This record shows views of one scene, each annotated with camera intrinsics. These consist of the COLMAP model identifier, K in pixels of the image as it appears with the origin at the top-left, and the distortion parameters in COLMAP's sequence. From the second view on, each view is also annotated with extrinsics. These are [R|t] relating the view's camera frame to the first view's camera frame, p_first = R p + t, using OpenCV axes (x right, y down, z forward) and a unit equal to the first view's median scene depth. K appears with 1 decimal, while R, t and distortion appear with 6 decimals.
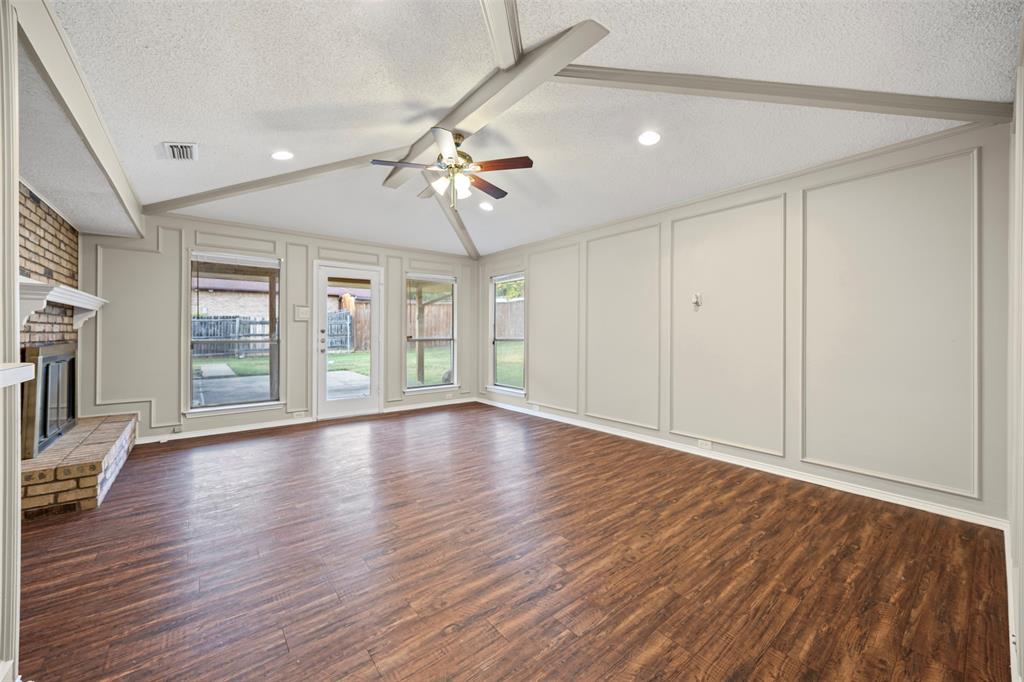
lens RADIAL K [[388.8, 0, 511.0], [0, 388.8, 334.7], [0, 0, 1]] dist [-0.004126, -0.001270]
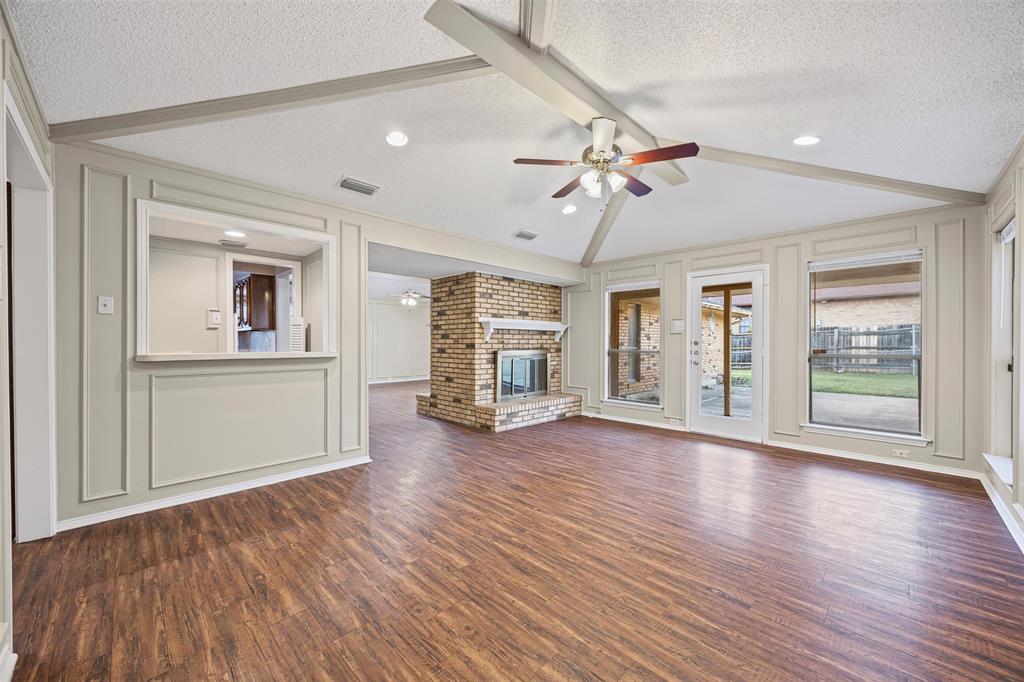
lens RADIAL K [[388.8, 0, 508.9], [0, 388.8, 345.4], [0, 0, 1]] dist [-0.004126, -0.001270]
pose [[0.104890, 0.005987, -0.994466, 0.758919], [-0.009759, 0.999940, 0.004991, -0.005959], [0.994436, 0.009181, 0.104942, 0.712818]]
